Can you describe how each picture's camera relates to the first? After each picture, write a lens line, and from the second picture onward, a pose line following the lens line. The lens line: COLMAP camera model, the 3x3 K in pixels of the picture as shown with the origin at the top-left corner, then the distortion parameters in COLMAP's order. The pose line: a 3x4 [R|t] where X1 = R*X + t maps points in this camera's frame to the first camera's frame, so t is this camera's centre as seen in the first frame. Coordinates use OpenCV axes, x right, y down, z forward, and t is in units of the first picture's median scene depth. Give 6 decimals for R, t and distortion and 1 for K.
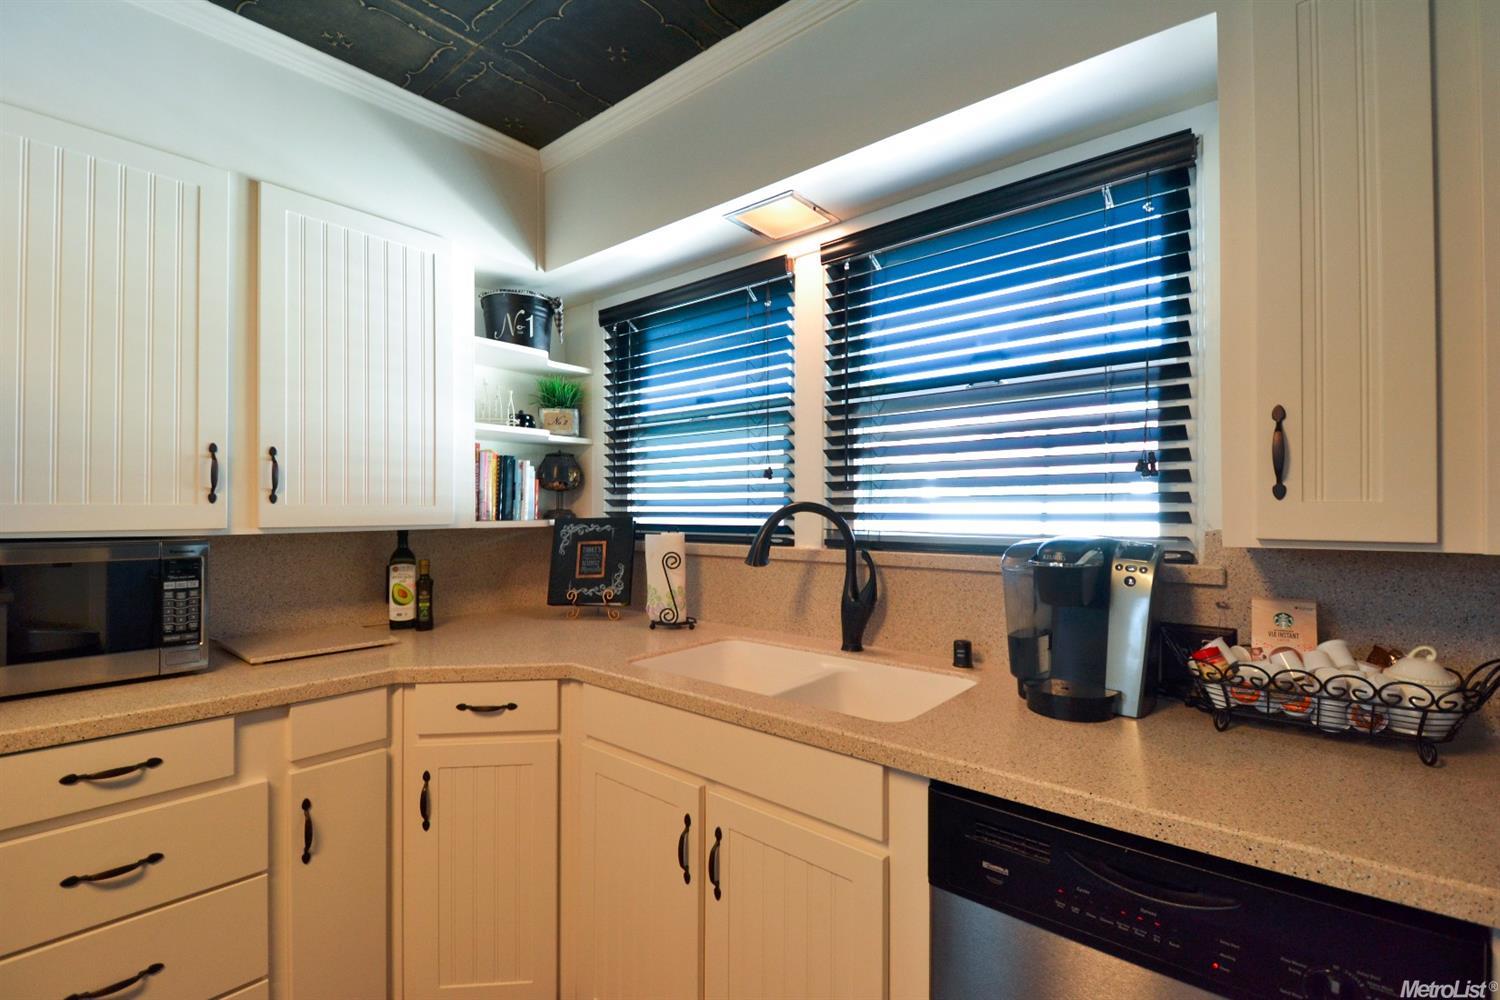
lens RADIAL K [[668.0, 0, 741.7], [0, 668.0, 502.8], [0, 0, 1]] dist [0.011757, -0.009769]
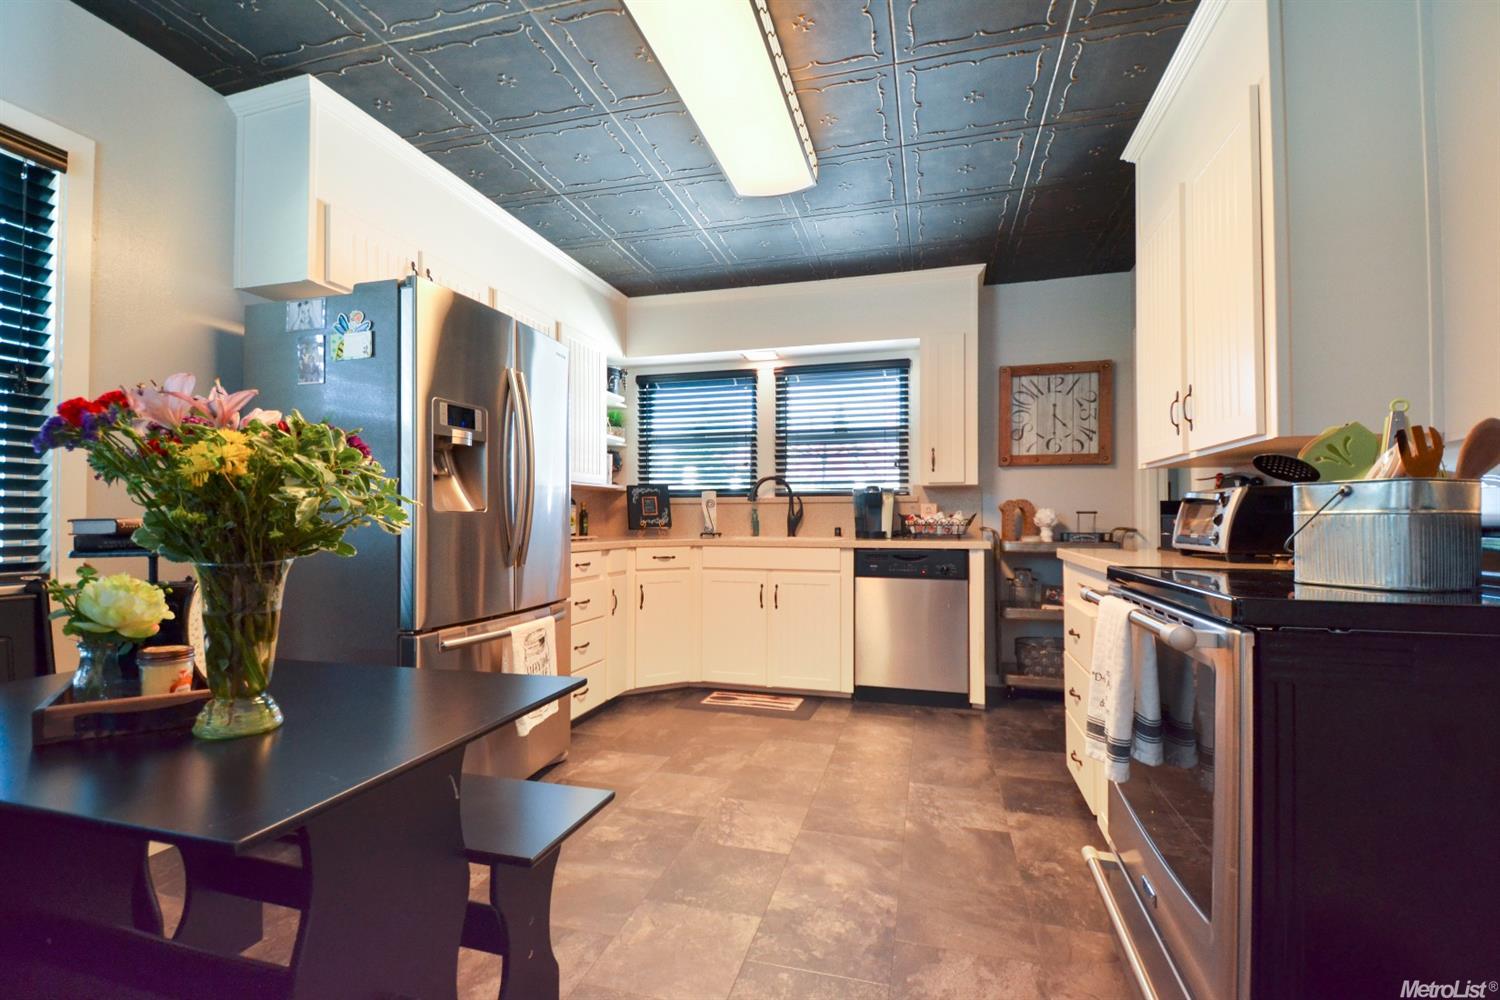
lens RADIAL K [[668.0, 0, 748.1], [0, 668.0, 510.5], [0, 0, 1]] dist [0.011757, -0.009769]
pose [[0.910474, 0.004605, 0.413542, -0.924704], [-0.003733, 0.999989, -0.002916, 0.122535], [-0.413550, 0.001111, 0.910481, -1.089348]]
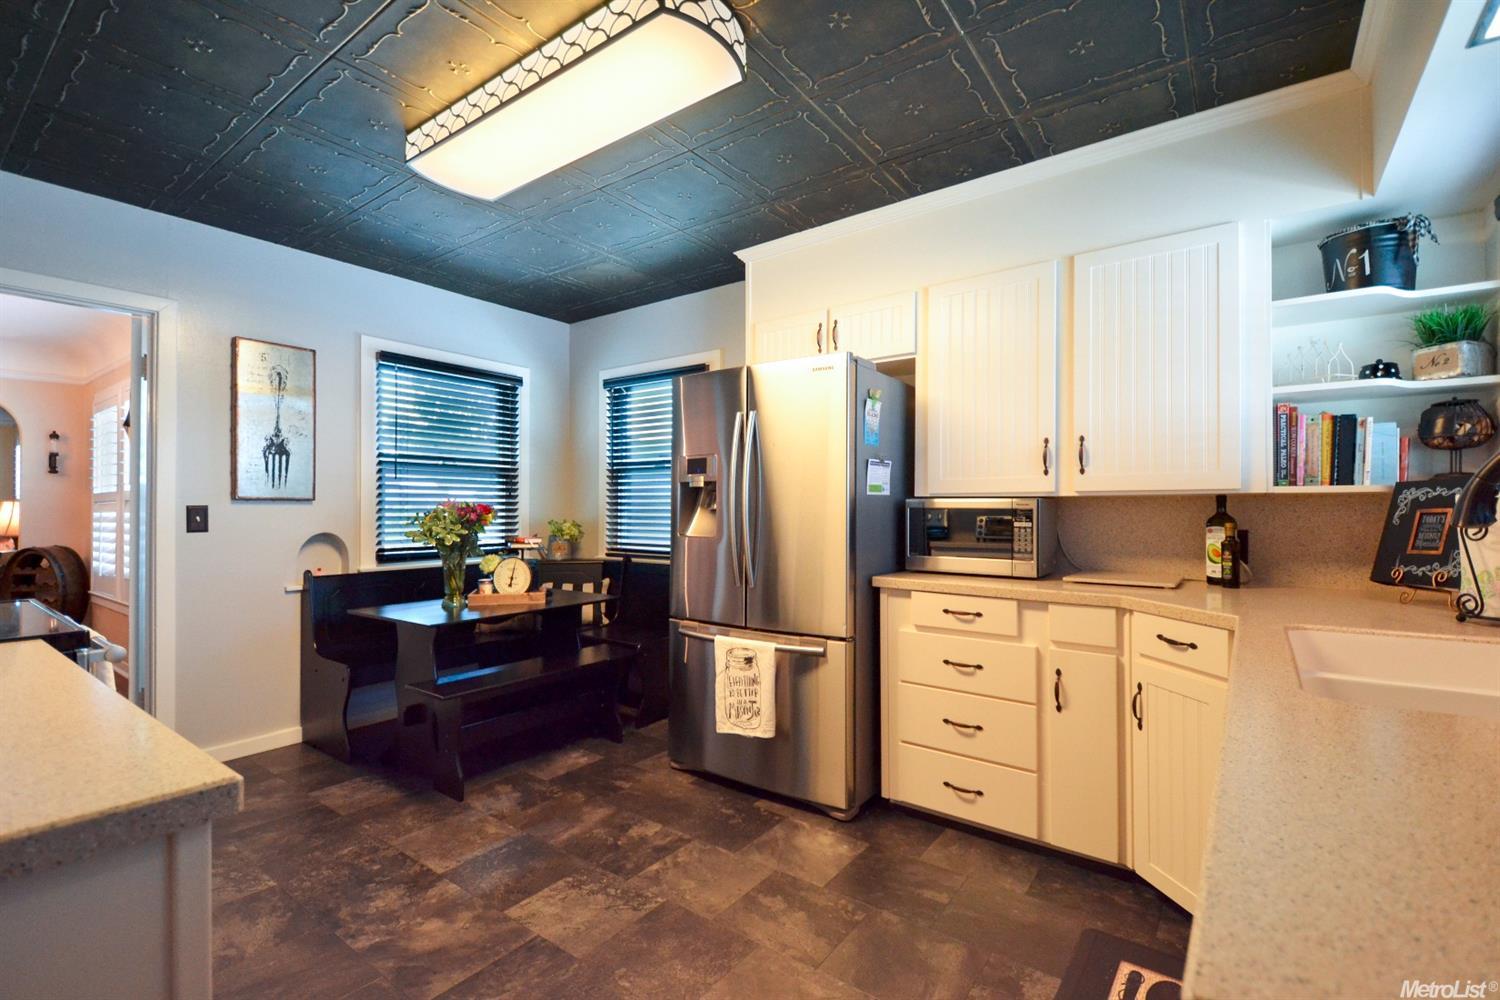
lens RADIAL K [[668.0, 0, 750.4], [0, 668.0, 504.3], [0, 0, 1]] dist [0.011757, -0.009769]
pose [[0.063378, -0.006244, -0.997970, 0.617113], [0.009450, 0.999939, -0.005656, 0.058885], [0.997945, -0.009072, 0.063433, 0.170254]]
